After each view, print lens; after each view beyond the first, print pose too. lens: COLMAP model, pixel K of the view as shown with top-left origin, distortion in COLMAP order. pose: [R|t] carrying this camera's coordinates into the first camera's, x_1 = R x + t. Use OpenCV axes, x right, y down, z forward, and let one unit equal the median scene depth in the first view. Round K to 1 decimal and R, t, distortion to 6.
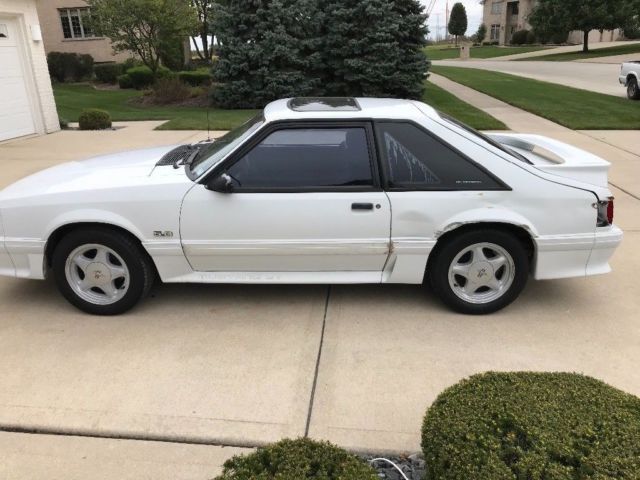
lens RADIAL K [[507.0, 0, 320.0], [0, 507.0, 240.0], [0, 0, 1]] dist [-0.009884, 0.008832]
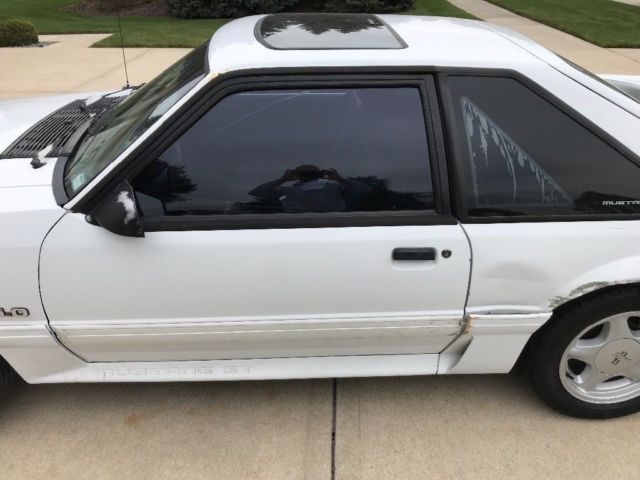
lens RADIAL K [[536.7, 0, 320.0], [0, 536.7, 240.0], [0, 0, 1]] dist [-0.022556, 0.014141]
pose [[0.999070, -0.012607, 0.041231, -0.027425], [0.006566, 0.989628, 0.143505, -0.145738], [-0.042612, -0.143101, 0.988790, 0.462256]]
